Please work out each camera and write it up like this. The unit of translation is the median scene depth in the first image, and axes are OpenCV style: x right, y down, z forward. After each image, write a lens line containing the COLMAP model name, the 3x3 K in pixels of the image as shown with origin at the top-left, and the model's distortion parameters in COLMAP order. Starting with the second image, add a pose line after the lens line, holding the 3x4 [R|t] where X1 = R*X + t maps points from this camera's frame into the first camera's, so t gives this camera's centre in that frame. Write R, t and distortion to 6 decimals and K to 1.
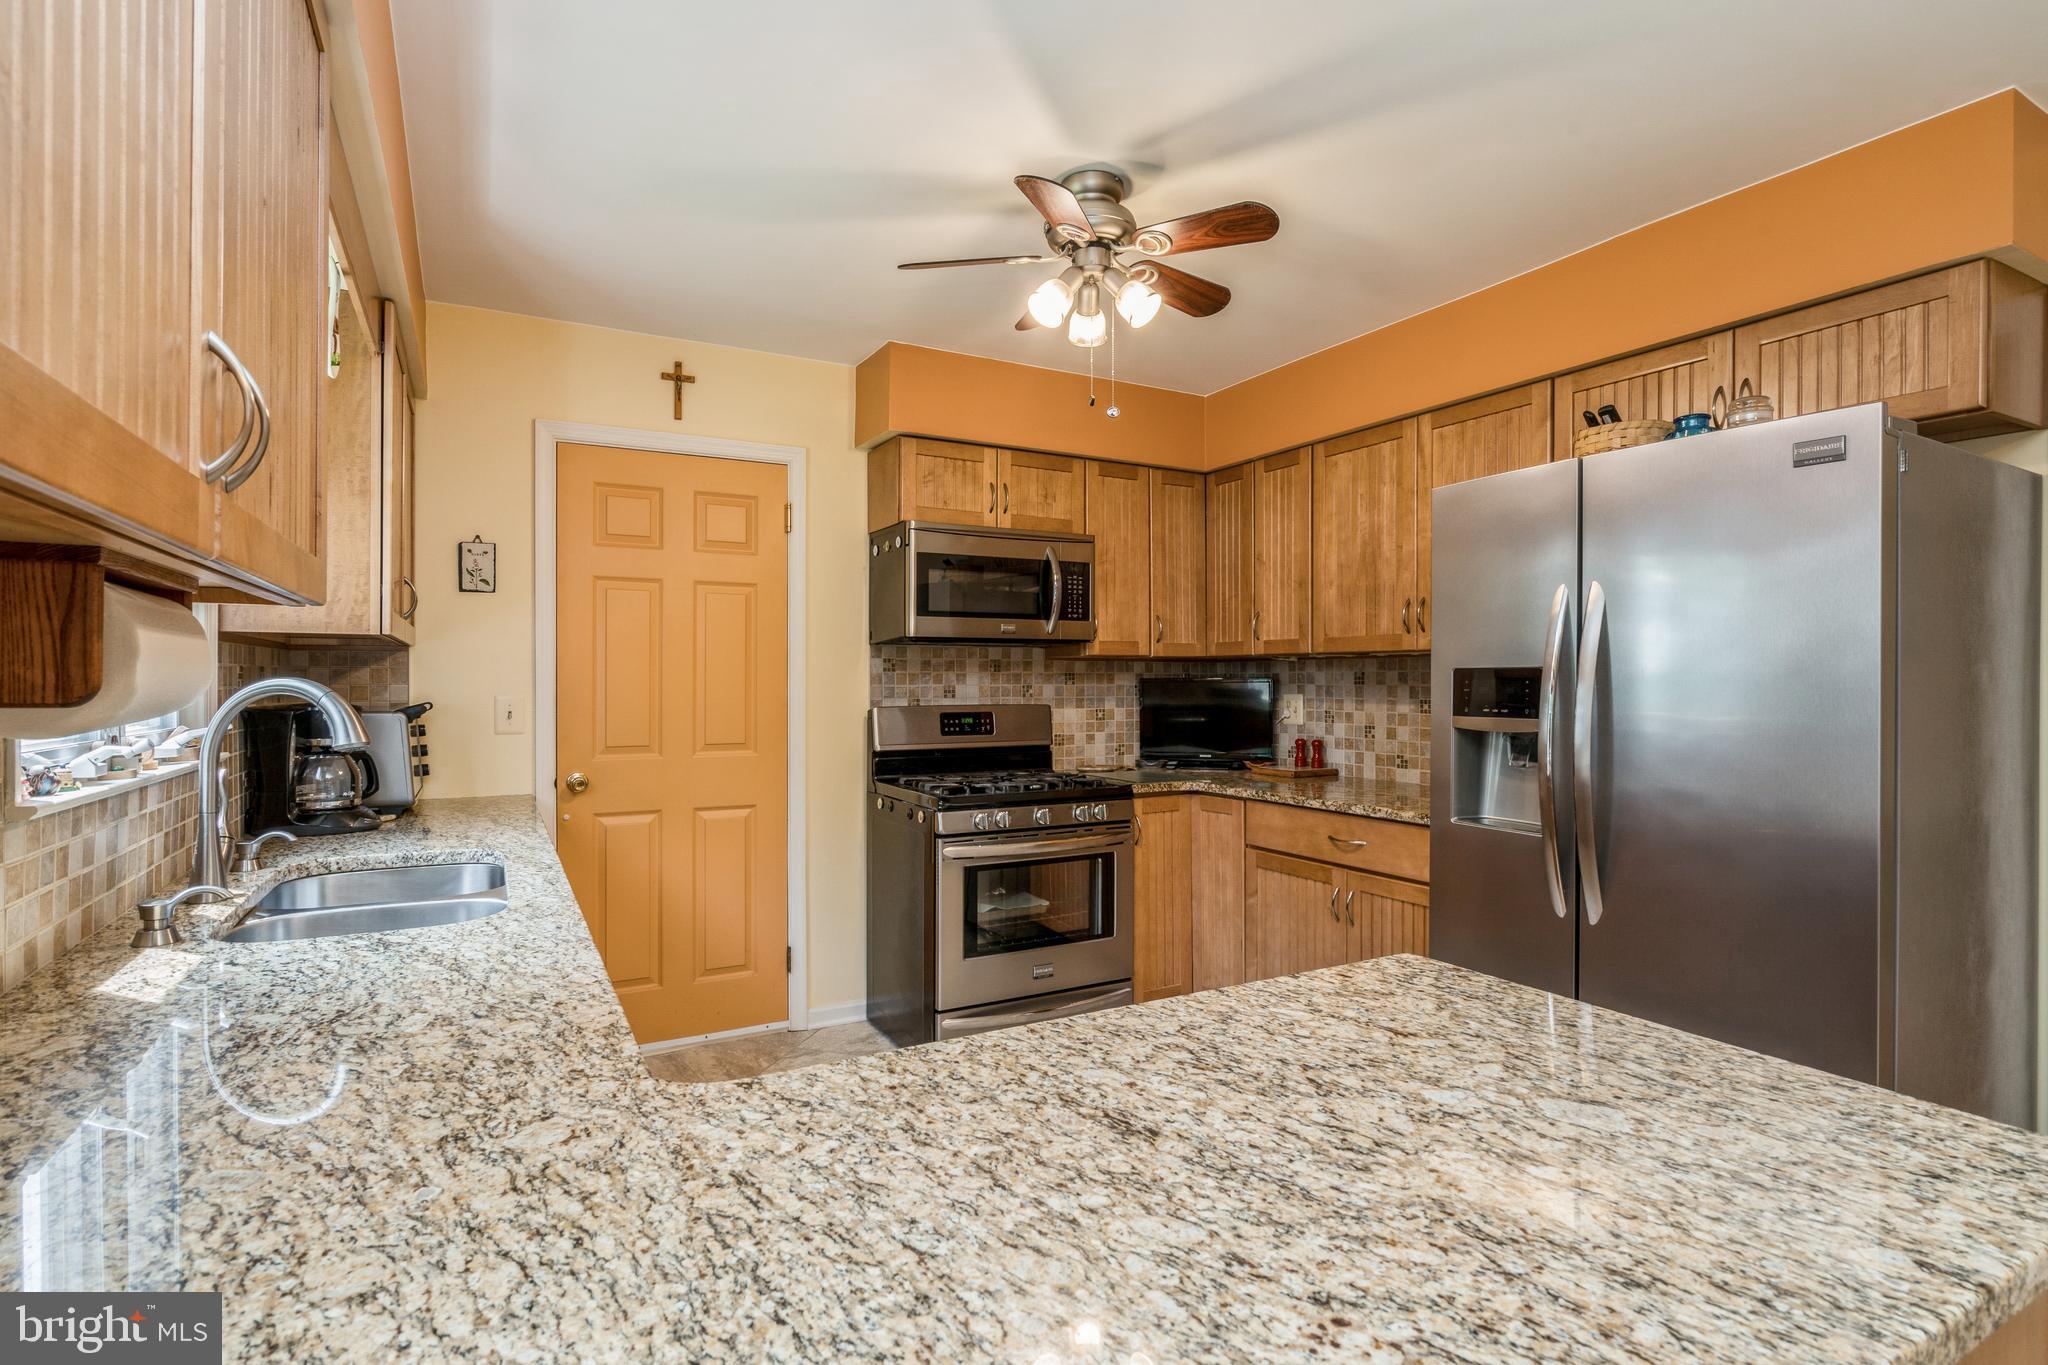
lens RADIAL K [[997.2, 0, 1024.0], [0, 997.2, 682.5], [0, 0, 1]] dist [-0.001096, -0.000028]
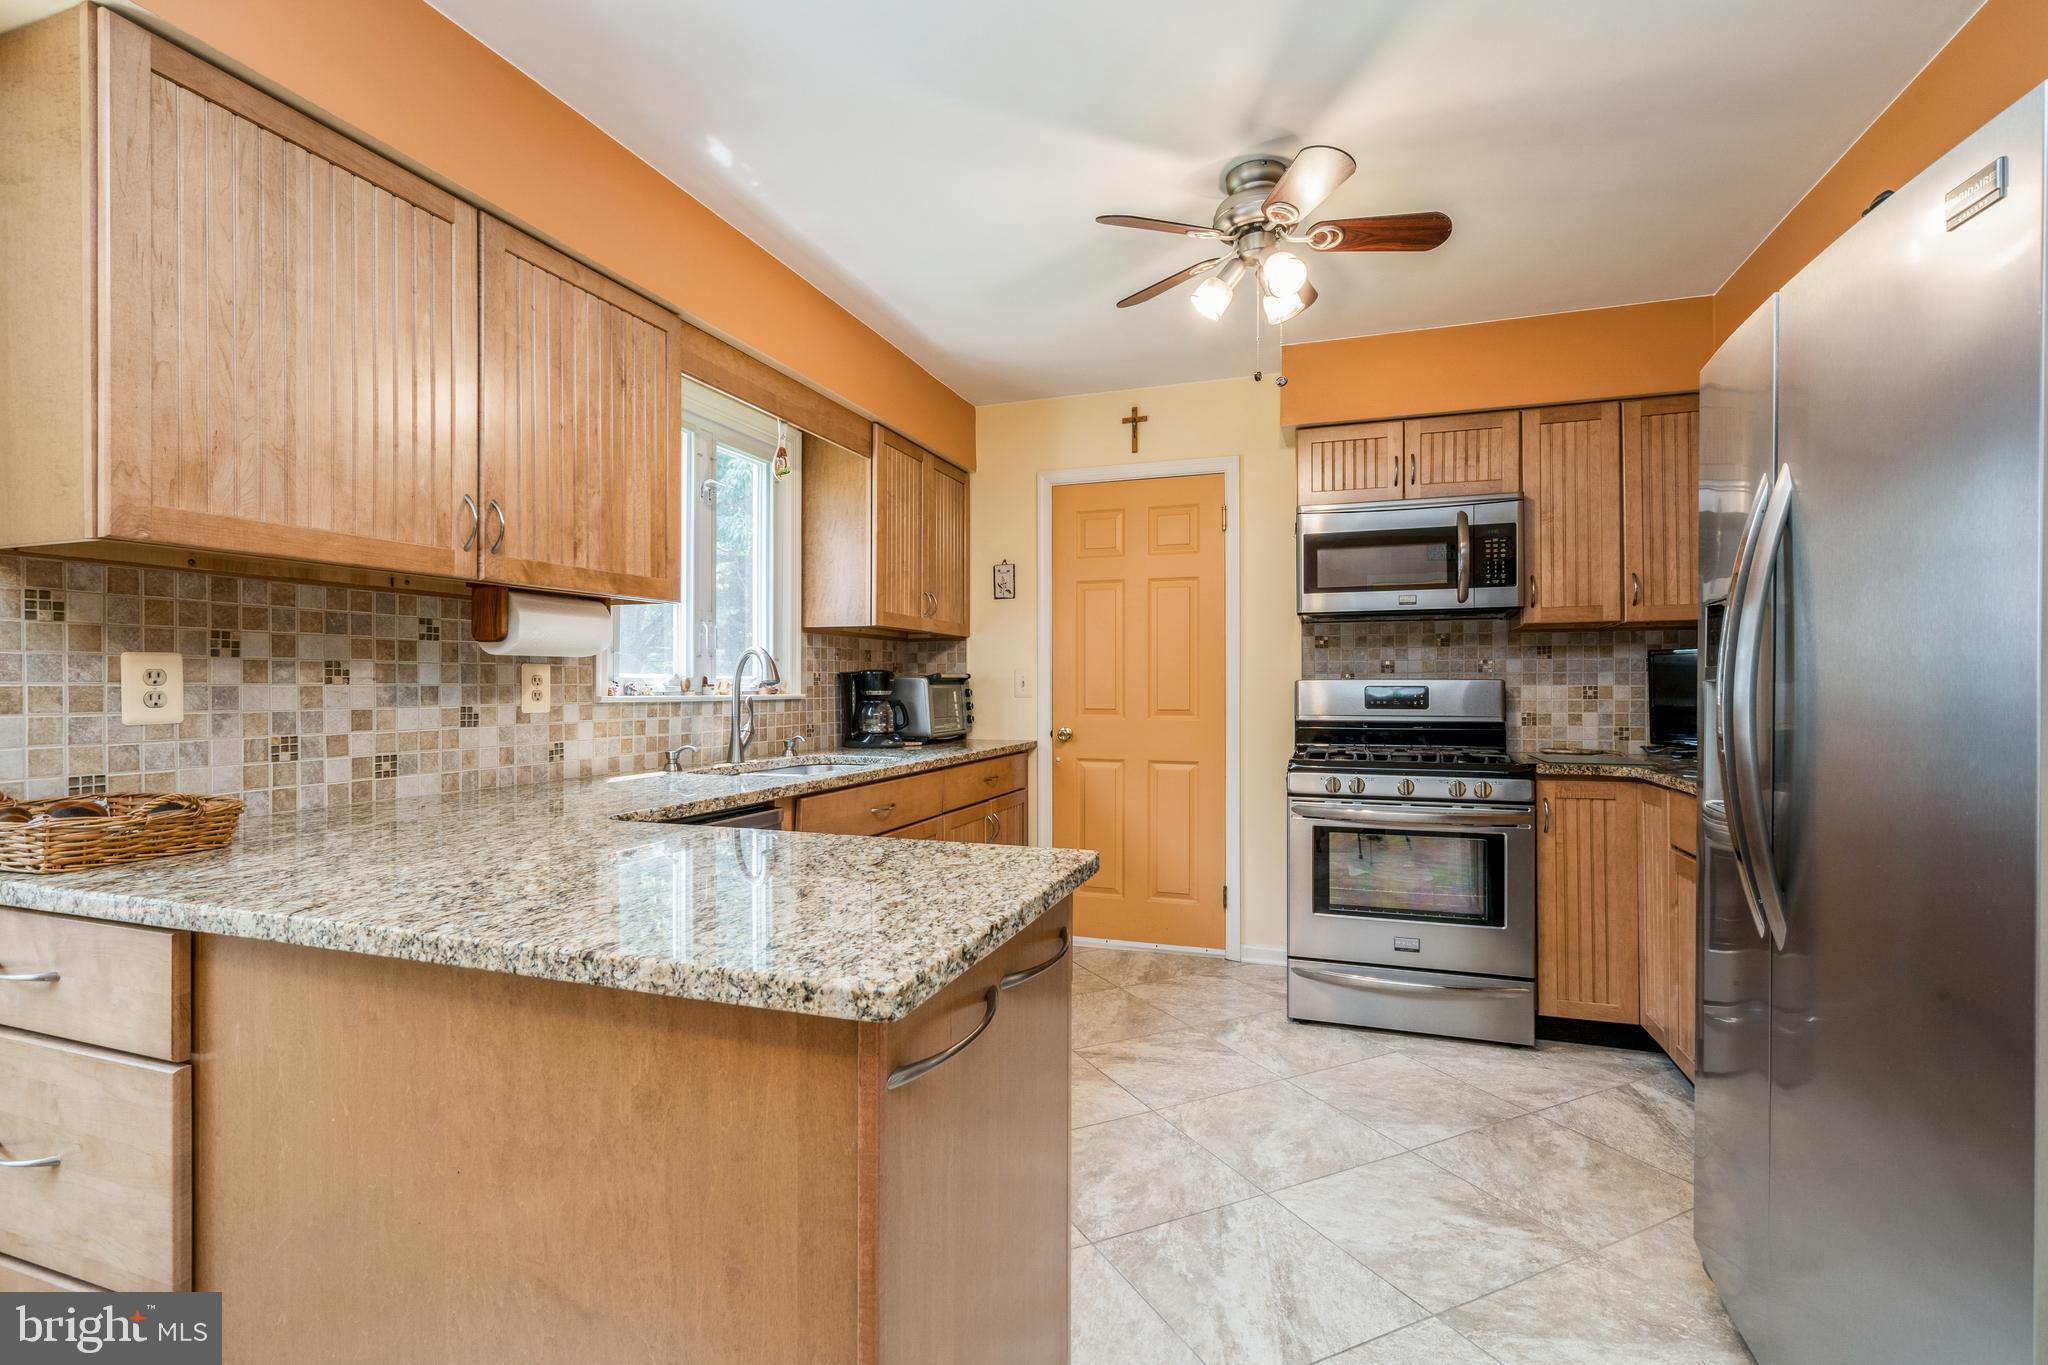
lens RADIAL K [[938.2, 0, 1024.0], [0, 938.2, 682.5], [0, 0, 1]] dist [-0.002399, -0.000096]
pose [[0.668513, -0.004794, -0.743685, 0.431884], [-0.001421, 0.999969, -0.007723, 0.037059], [0.743699, 0.006220, 0.668485, 0.096004]]
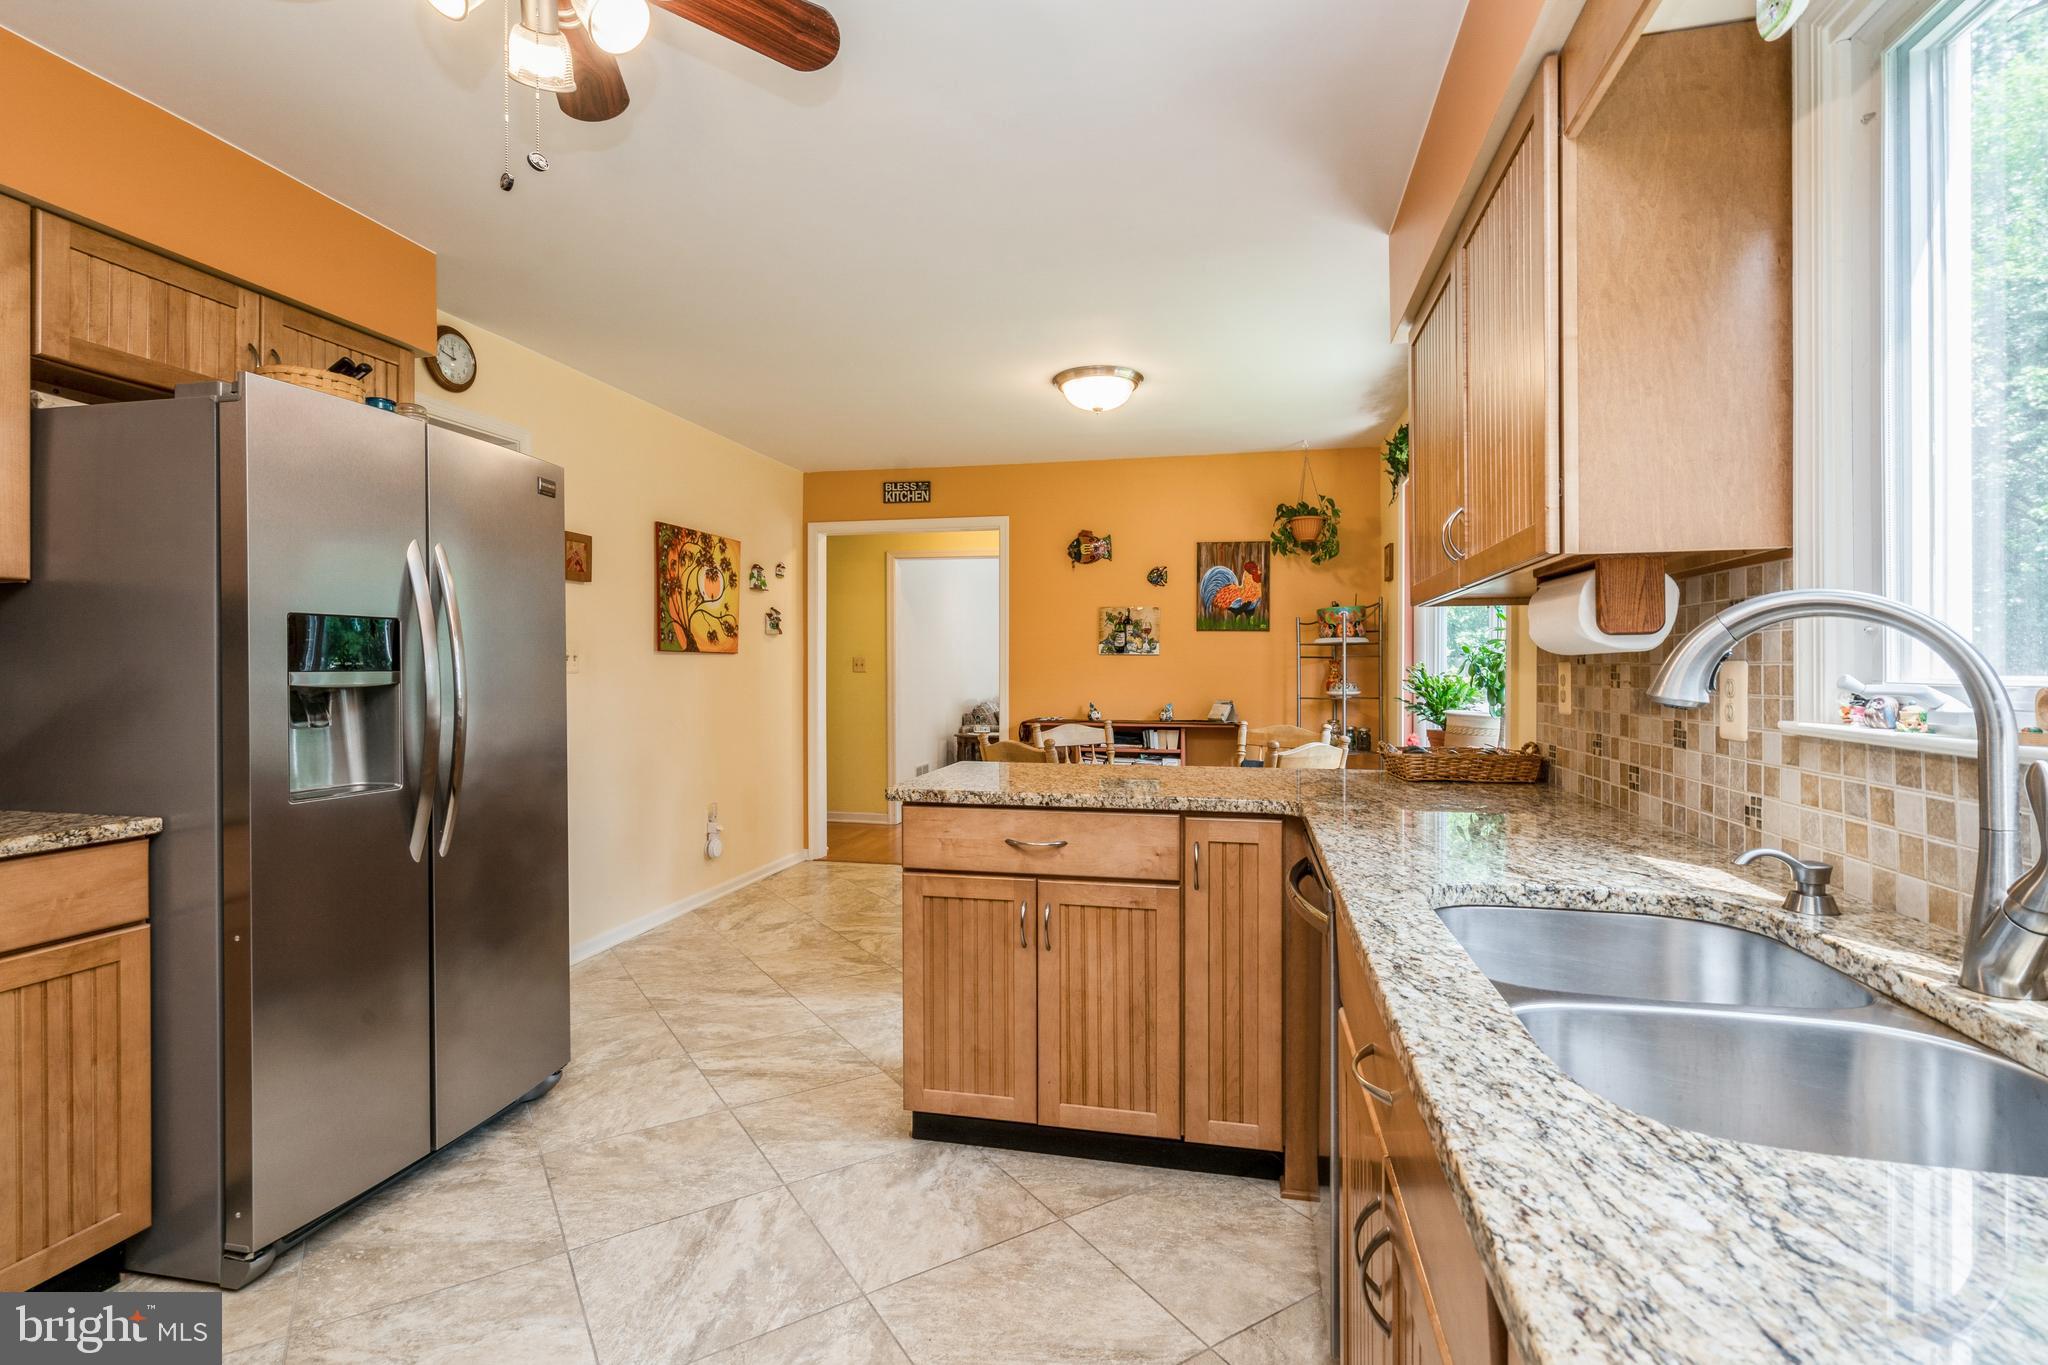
lens RADIAL K [[942.3, 0, 1024.1], [0, 942.3, 673.7], [0, 0, 1]] dist [-0.004047, 0.000003]
pose [[-0.753230, -0.005406, 0.657735, -0.367028], [-0.000997, 0.999974, 0.007077, 0.021205], [-0.657756, 0.004675, -0.753216, 0.835744]]
